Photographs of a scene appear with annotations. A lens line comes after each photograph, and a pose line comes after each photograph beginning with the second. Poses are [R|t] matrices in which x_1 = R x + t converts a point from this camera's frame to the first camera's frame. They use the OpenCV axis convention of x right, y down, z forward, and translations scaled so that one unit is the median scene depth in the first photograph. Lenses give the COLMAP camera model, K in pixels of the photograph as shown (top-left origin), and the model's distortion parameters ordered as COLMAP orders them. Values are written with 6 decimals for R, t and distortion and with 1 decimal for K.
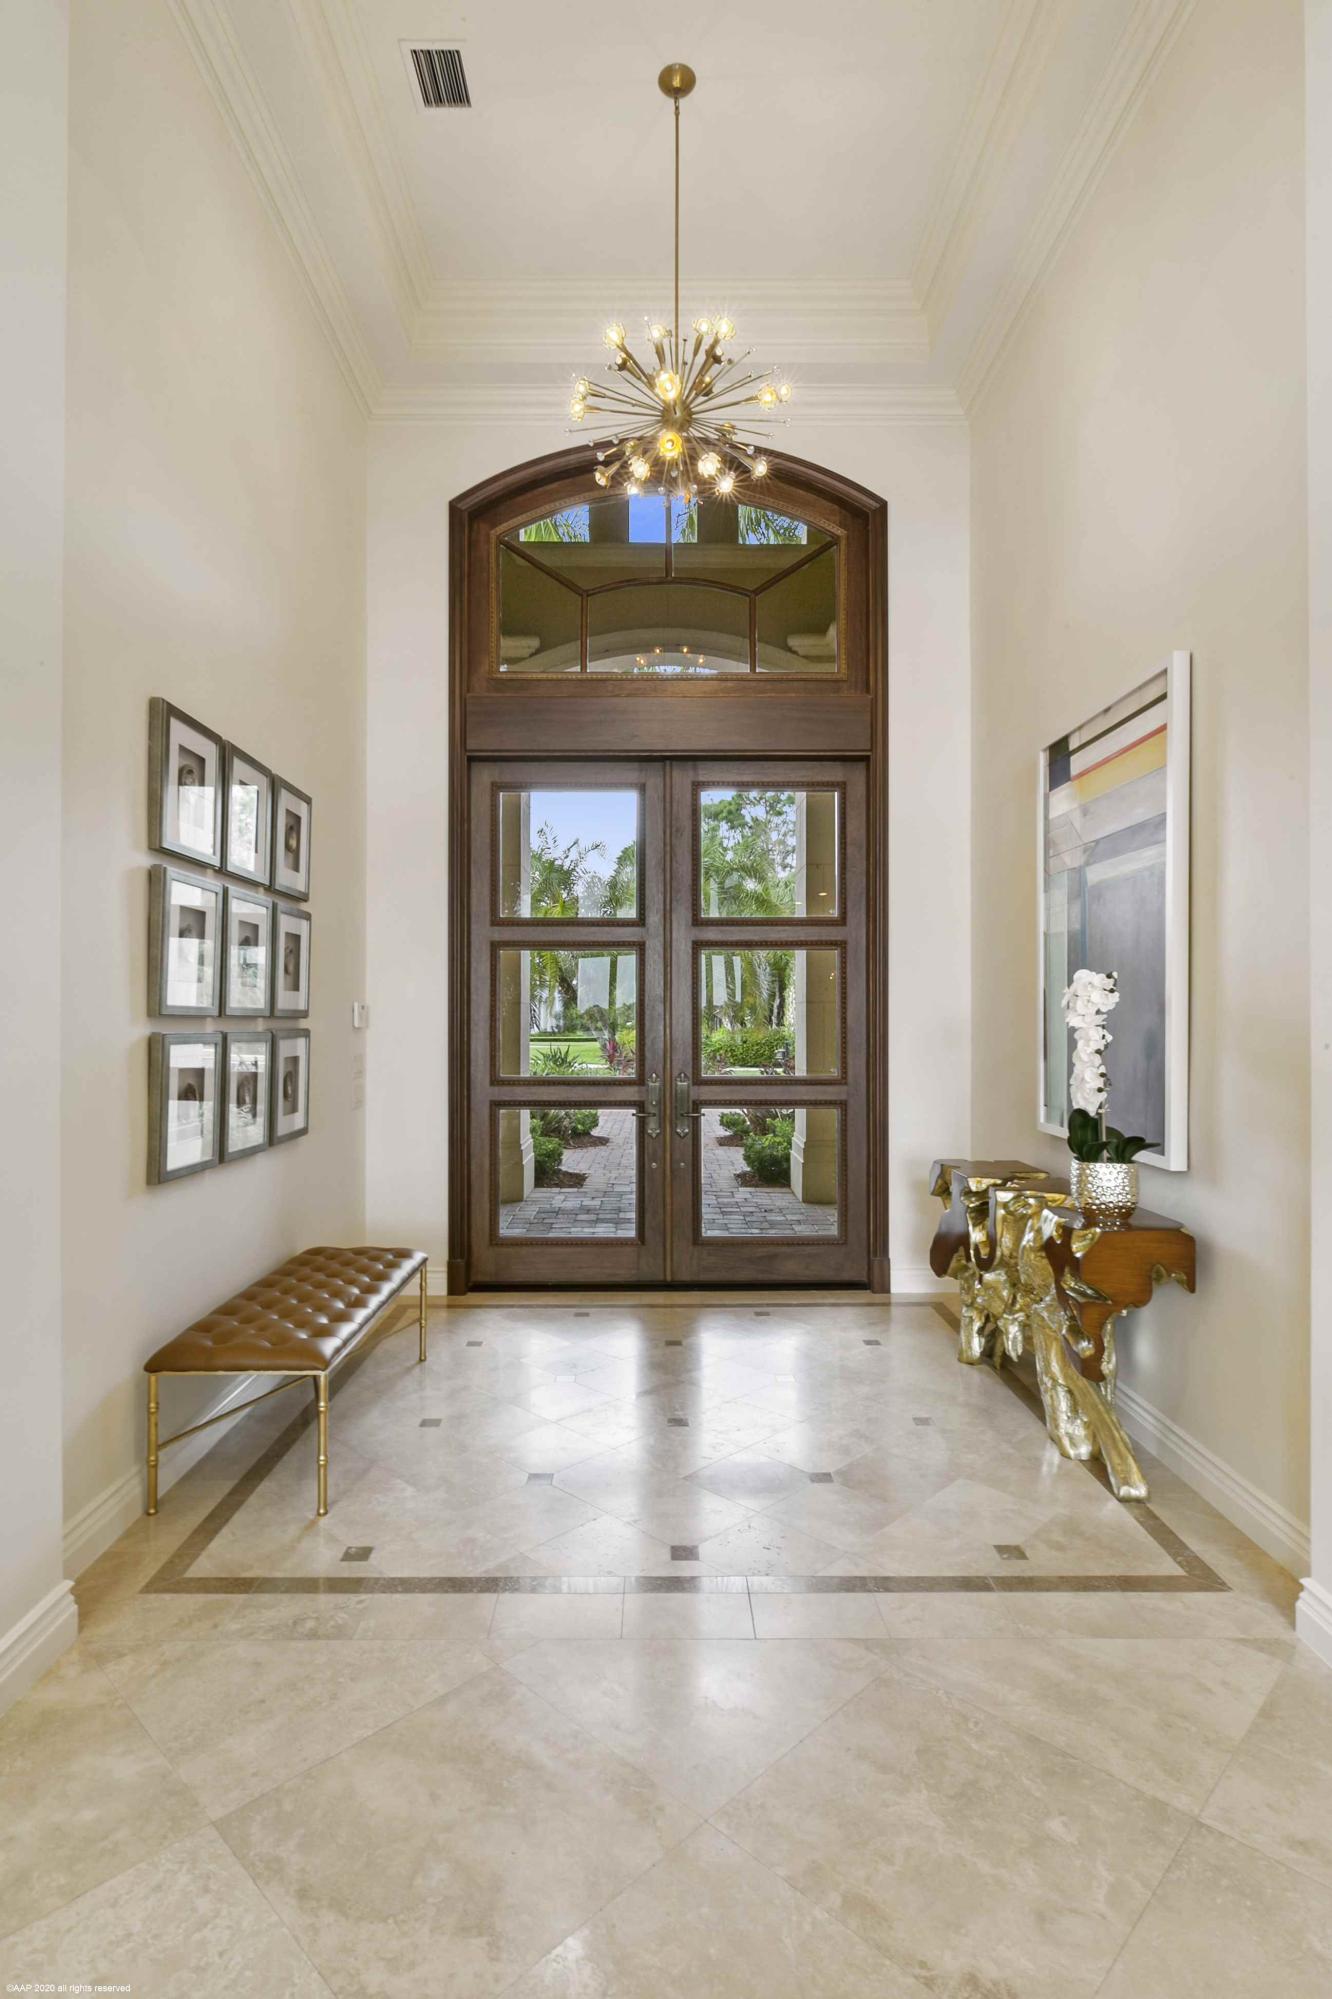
lens RADIAL K [[1025.7, 0, 664.7], [0, 1025.7, 1003.3], [0, 0, 1]] dist [0.001172, 0.000963]
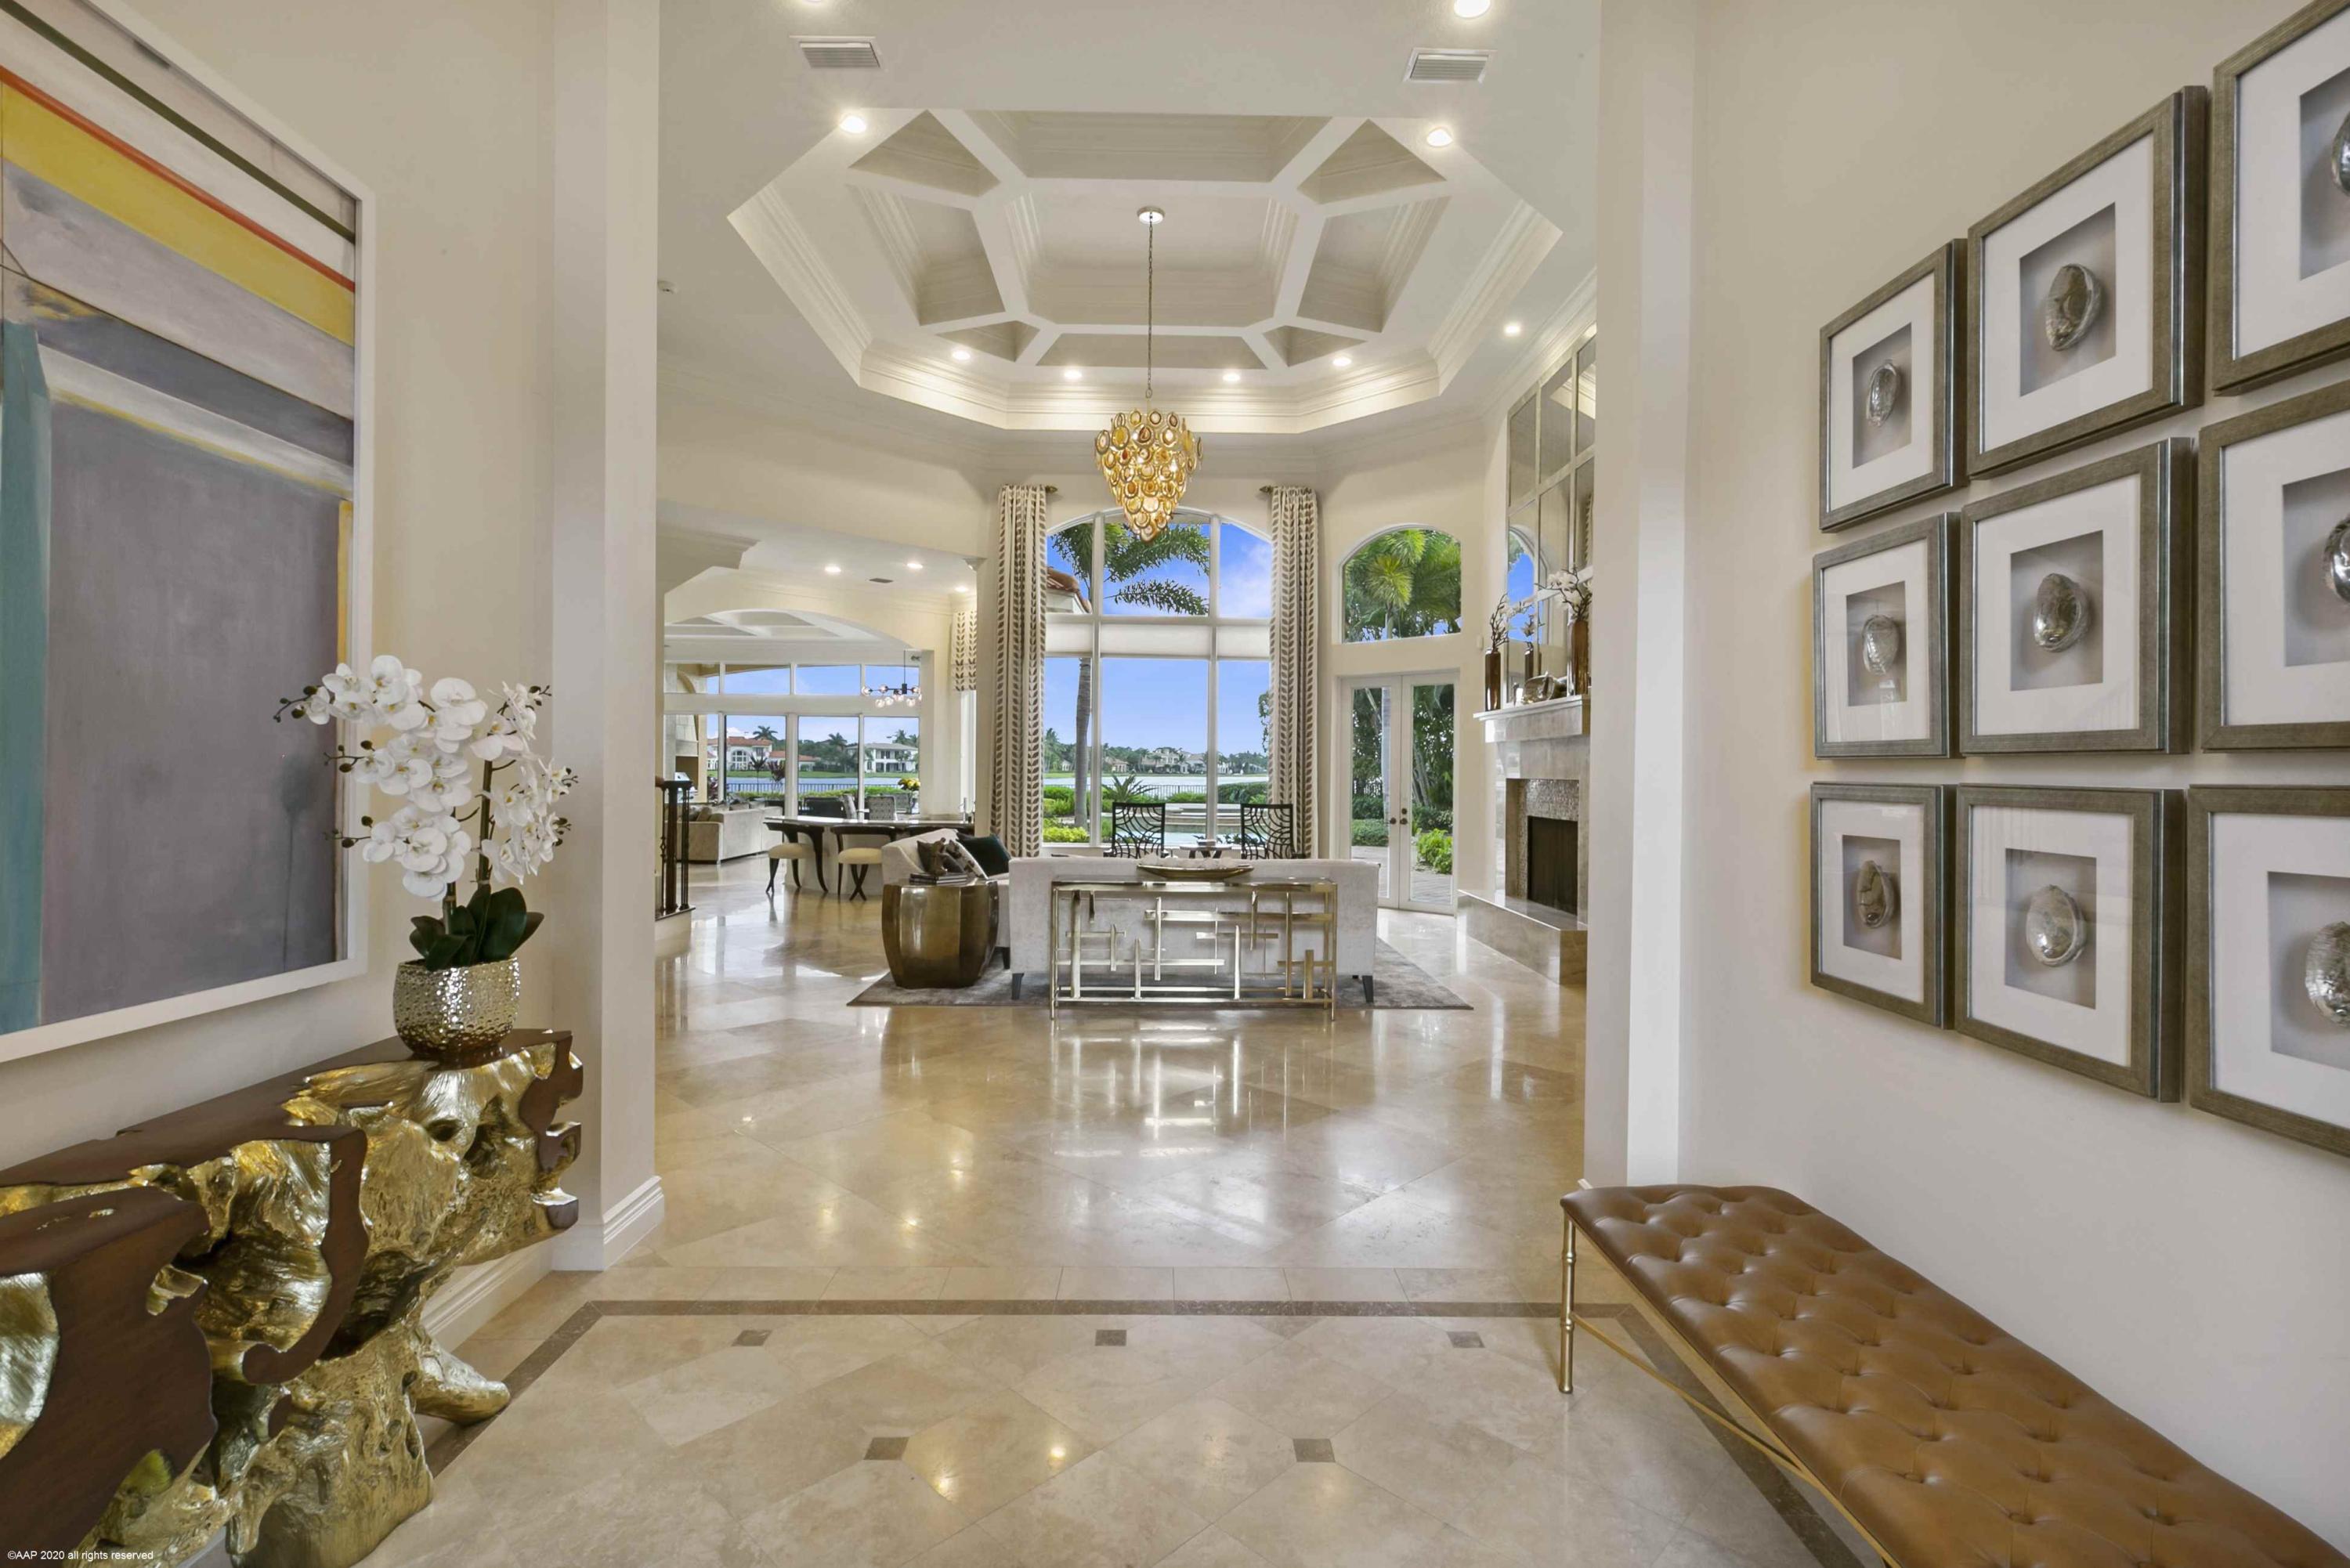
lens RADIAL K [[1059.2, 0, 1178.7], [0, 1059.2, 771.8], [0, 0, 1]] dist [0.008010, -0.000787]
pose [[-0.999915, -0.008967, -0.009438, -0.028911], [-0.008849, 0.999883, -0.012517, 0.041796], [0.009549, -0.012432, -0.999877, 2.012395]]
